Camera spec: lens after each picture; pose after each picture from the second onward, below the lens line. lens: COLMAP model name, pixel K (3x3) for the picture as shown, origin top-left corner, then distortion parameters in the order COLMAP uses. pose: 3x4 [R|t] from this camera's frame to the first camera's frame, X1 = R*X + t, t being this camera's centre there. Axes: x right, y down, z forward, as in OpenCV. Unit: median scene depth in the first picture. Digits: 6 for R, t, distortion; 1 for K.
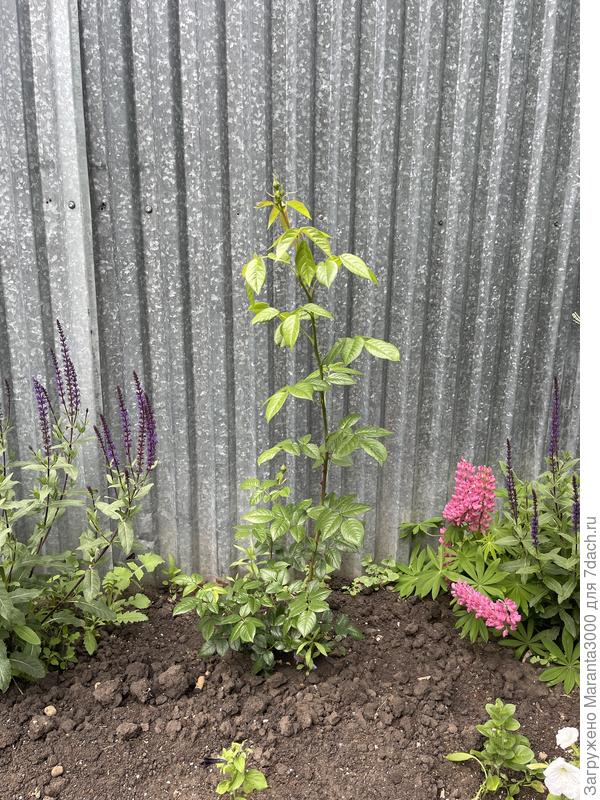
lens RADIAL K [[601.4, 0, 301.1], [0, 601.4, 404.3], [0, 0, 1]] dist [0.020682, -0.008771]
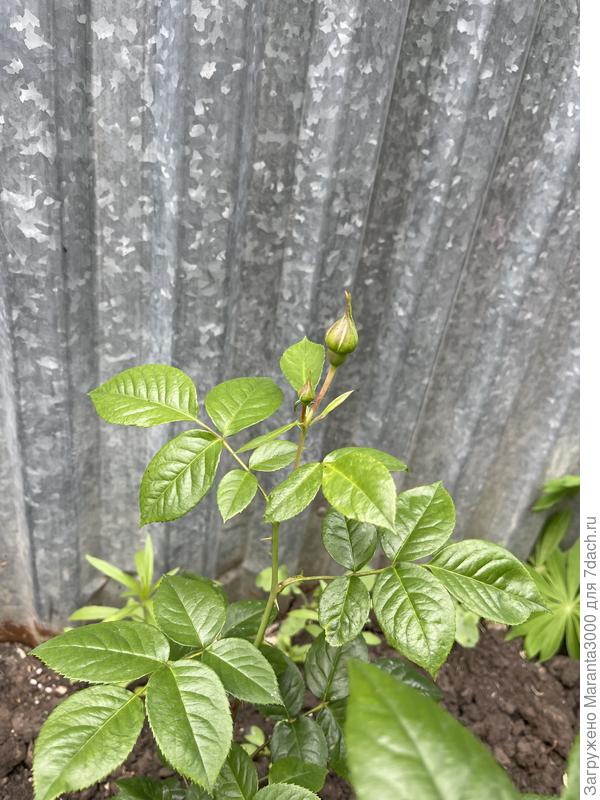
lens RADIAL K [[601.4, 0, 298.5], [0, 601.4, 401.2], [0, 0, 1]] dist [0.020682, -0.008771]
pose [[0.986451, 0.066169, 0.150120, -0.057548], [-0.107143, 0.952797, 0.284074, 0.065185], [-0.124238, -0.296309, 0.946977, 0.729428]]
